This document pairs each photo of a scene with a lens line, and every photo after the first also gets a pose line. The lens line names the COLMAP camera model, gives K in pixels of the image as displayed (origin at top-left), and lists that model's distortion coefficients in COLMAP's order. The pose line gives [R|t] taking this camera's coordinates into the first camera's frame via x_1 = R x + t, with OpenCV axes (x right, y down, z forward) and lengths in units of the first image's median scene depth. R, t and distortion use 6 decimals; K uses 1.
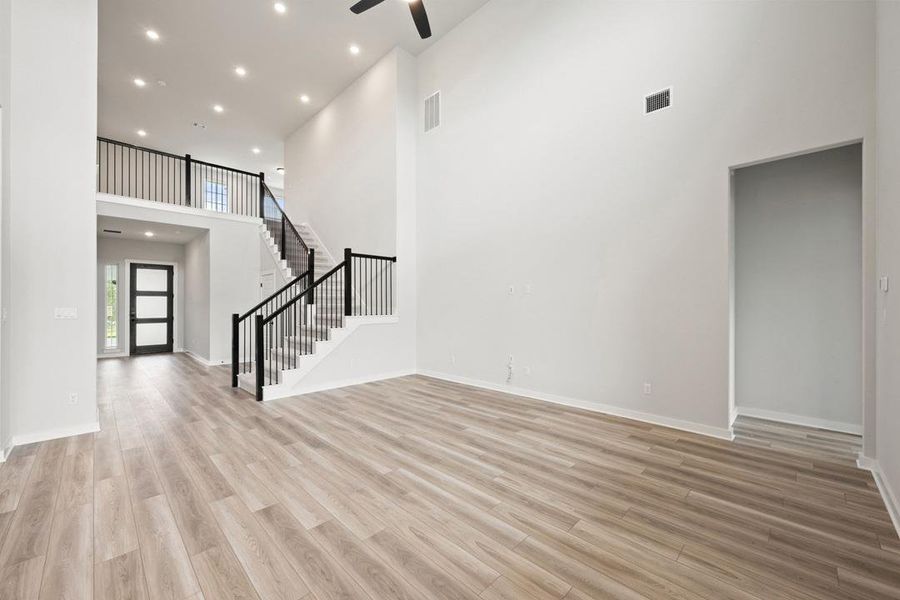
lens RADIAL K [[356.2, 0, 448.6], [0, 356.2, 303.0], [0, 0, 1]] dist [-0.000521, 0.000952]
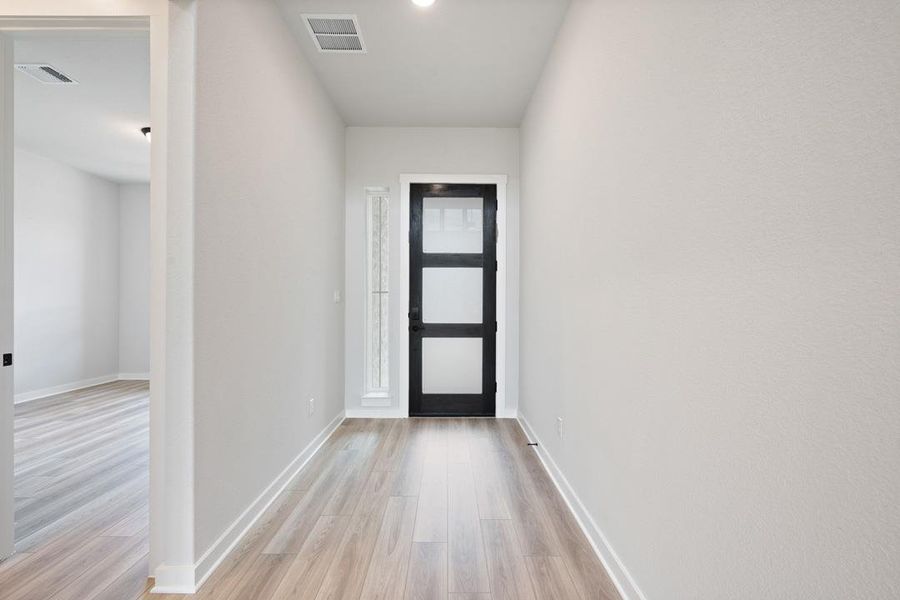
lens RADIAL K [[356.2, 0, 454.1], [0, 356.2, 308.3], [0, 0, 1]] dist [-0.000521, 0.000952]
pose [[0.711204, -0.002824, -0.702980, -1.202396], [0.002189, 0.999996, -0.001803, 0.055989], [0.702983, -0.000256, 0.711207, 1.561108]]
